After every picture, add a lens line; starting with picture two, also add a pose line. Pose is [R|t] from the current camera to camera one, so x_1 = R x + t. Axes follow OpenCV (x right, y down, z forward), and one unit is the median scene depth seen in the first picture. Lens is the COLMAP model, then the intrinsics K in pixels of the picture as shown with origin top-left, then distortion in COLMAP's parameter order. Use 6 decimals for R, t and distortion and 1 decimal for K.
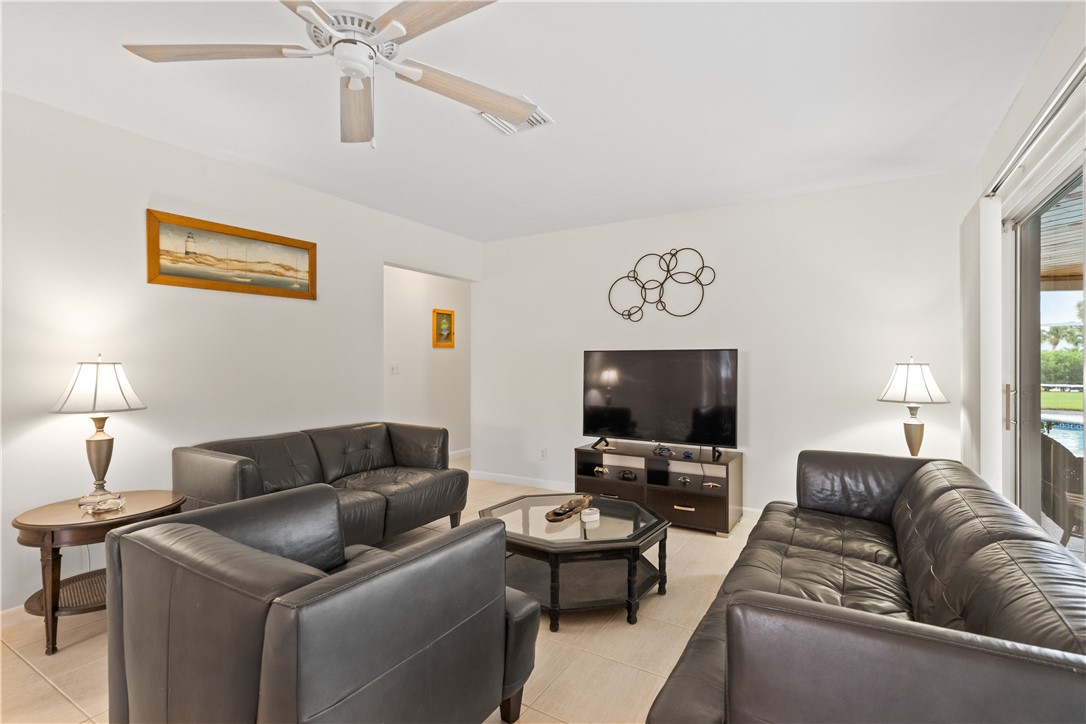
lens RADIAL K [[523.3, 0, 545.8], [0, 523.3, 364.6], [0, 0, 1]] dist [0.003861, 0.000352]
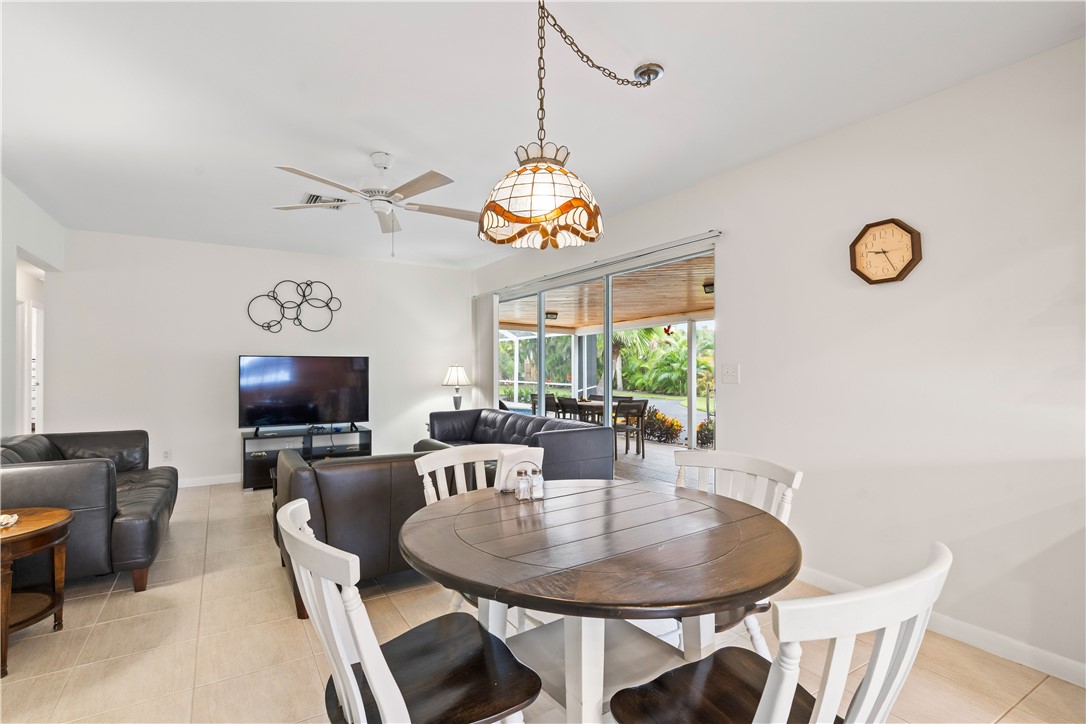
lens RADIAL K [[523.3, 0, 541.0], [0, 523.3, 368.3], [0, 0, 1]] dist [0.003861, 0.000352]
pose [[0.462347, -0.006554, 0.886675, -0.667087], [0.001267, 0.999977, 0.006731, -0.005034], [-0.886698, -0.001989, 0.462345, -0.142538]]
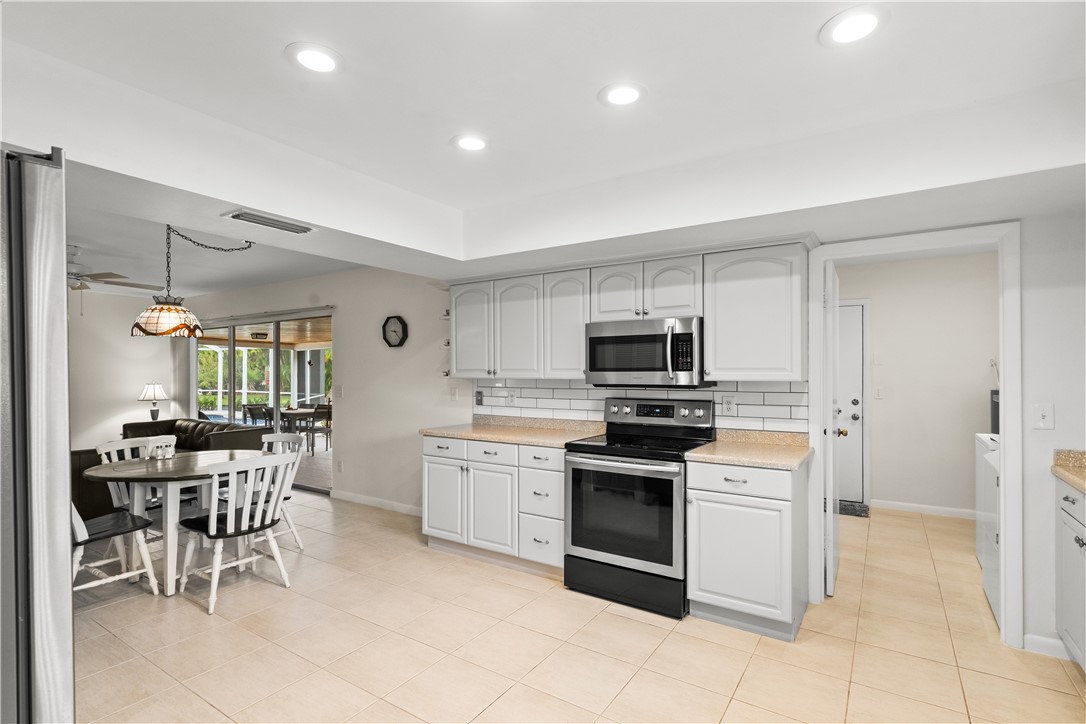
lens RADIAL K [[523.3, 0, 550.5], [0, 523.3, 370.2], [0, 0, 1]] dist [0.003861, 0.000352]
pose [[0.034647, -0.003770, 0.999393, -1.161911], [0.003091, 0.999989, 0.003665, -0.048289], [-0.999395, 0.002963, 0.034658, -0.624348]]
